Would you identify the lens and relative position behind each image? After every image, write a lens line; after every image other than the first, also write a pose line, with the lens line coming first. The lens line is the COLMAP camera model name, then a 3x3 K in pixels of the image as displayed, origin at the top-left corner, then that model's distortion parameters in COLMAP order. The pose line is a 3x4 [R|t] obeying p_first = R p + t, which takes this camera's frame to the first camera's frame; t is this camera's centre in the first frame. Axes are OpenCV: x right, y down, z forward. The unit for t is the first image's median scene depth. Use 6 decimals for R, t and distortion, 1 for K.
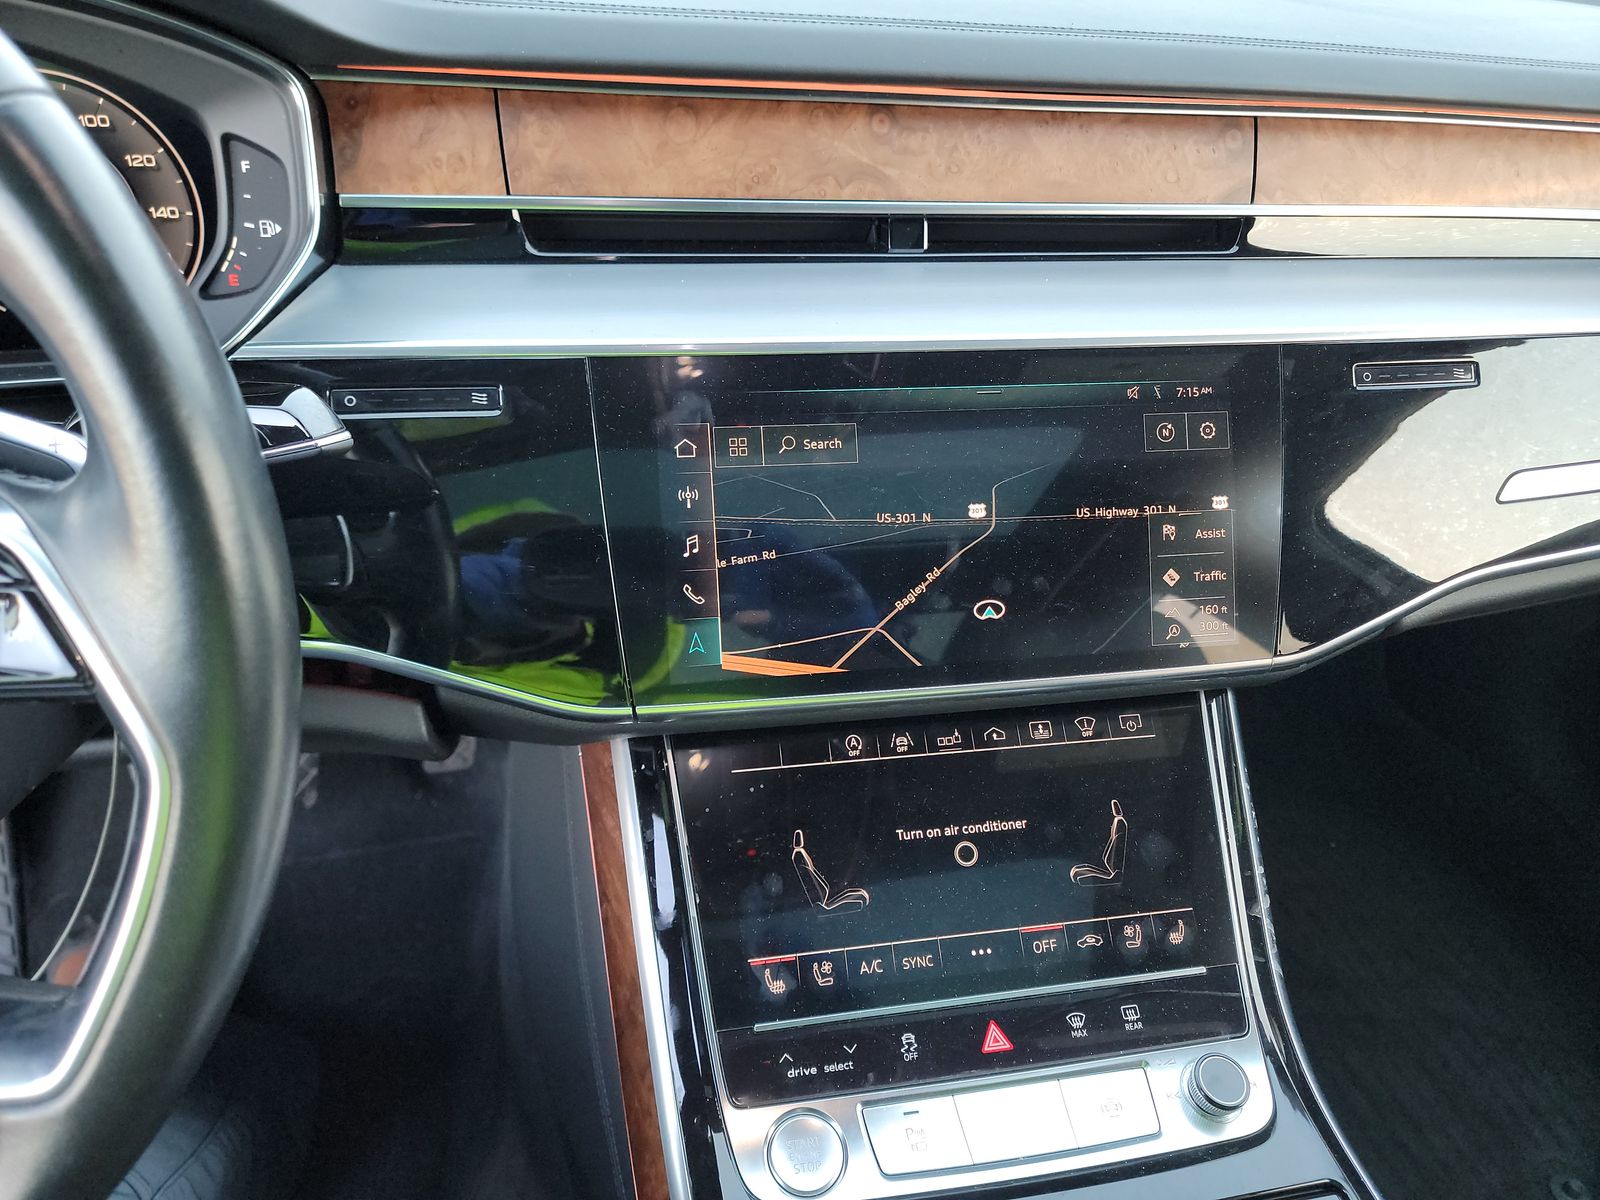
lens RADIAL K [[1117.5, 0, 787.5], [0, 1117.5, 590.5], [0, 0, 1]] dist [0.049361, -0.010869]
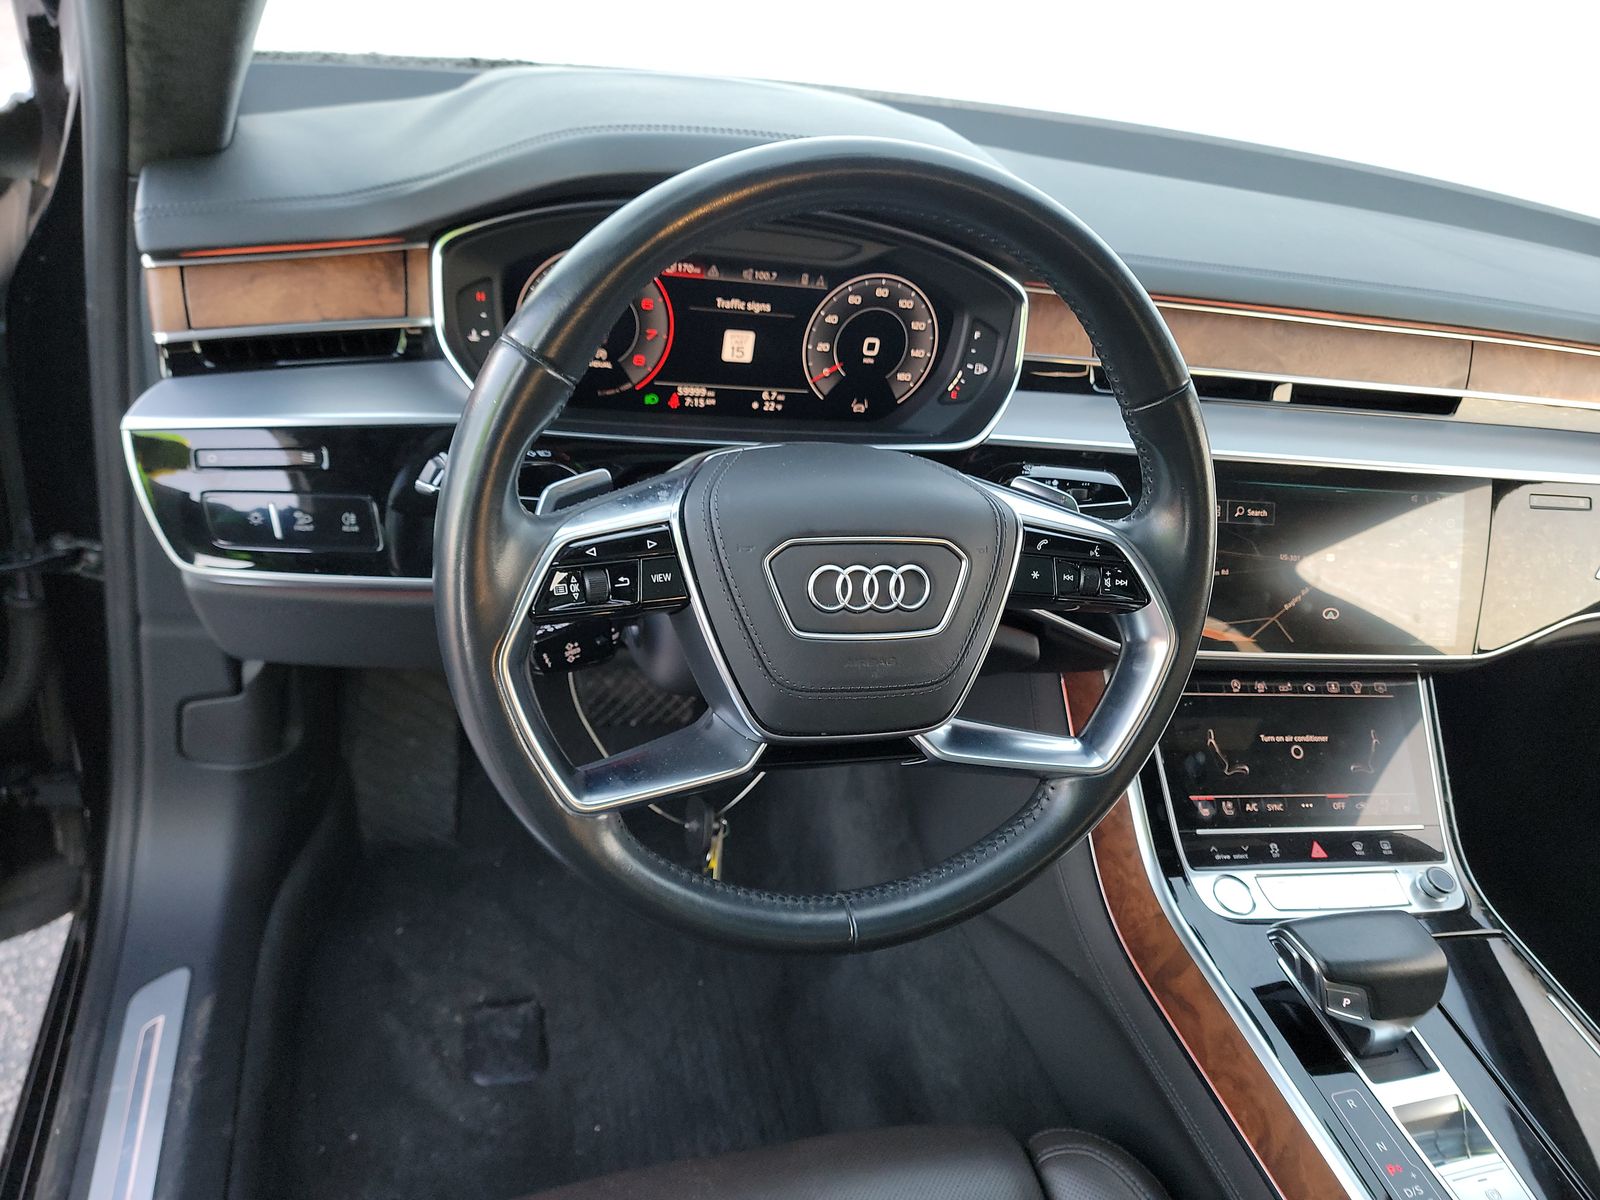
lens RADIAL K [[1117.5, 0, 810.9], [0, 1117.5, 609.3], [0, 0, 1]] dist [0.049361, -0.010869]
pose [[0.992954, 0.084975, 0.082590, -0.792096], [-0.084992, 0.996376, -0.003318, 0.087045], [-0.082573, -0.003725, 0.996578, -0.721751]]
